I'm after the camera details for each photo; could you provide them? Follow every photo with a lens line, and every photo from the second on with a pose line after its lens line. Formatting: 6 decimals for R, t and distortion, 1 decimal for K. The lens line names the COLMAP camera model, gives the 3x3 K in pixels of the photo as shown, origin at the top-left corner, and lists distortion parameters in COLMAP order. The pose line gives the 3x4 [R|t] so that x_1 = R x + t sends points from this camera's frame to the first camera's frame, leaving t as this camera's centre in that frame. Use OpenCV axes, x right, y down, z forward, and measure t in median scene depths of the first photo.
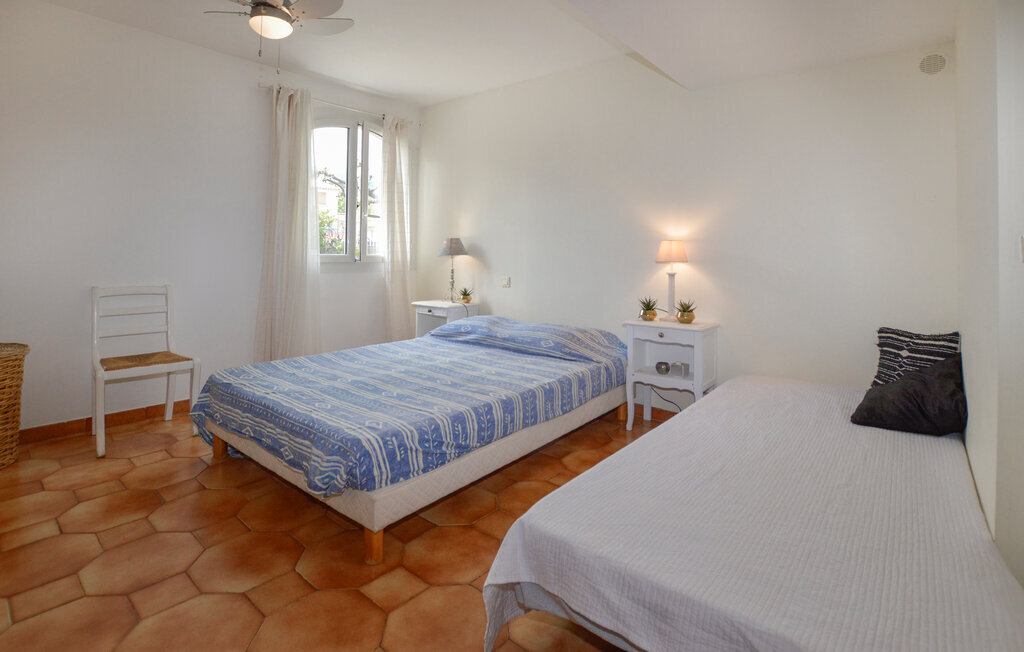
lens RADIAL K [[478.2, 0, 512.0], [0, 478.2, 326.0], [0, 0, 1]] dist [-0.028912, -0.000208]
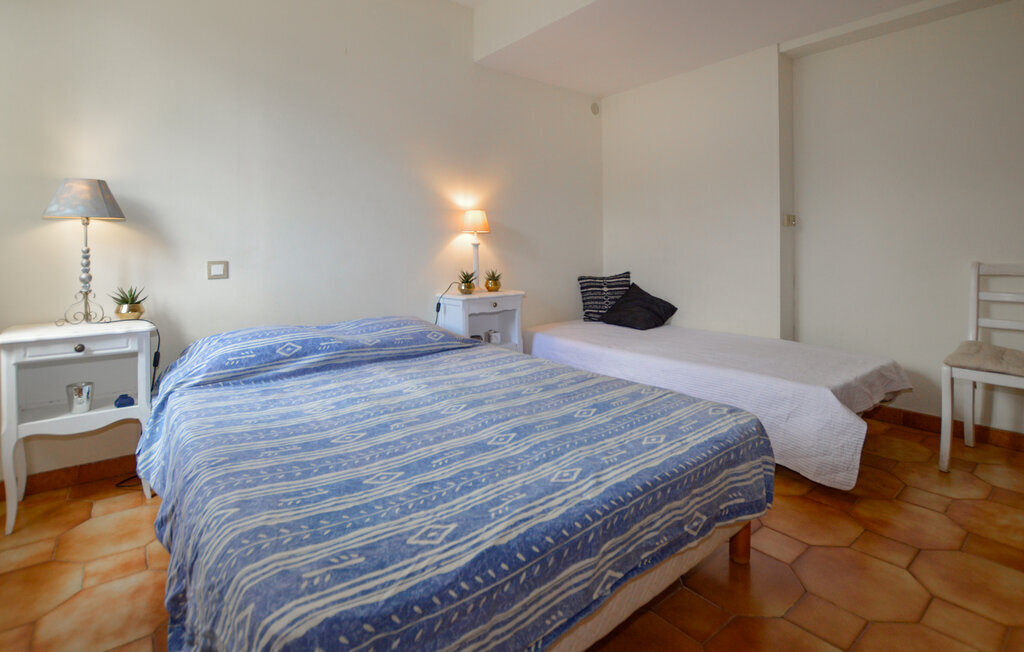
lens RADIAL K [[478.2, 0, 512.0], [0, 478.2, 326.0], [0, 0, 1]] dist [-0.028912, -0.000208]
pose [[0.223979, -0.156024, 0.962024, -0.626661], [0.158904, 0.979740, 0.121901, -0.051917], [-0.961552, 0.125566, 0.244234, 0.703199]]
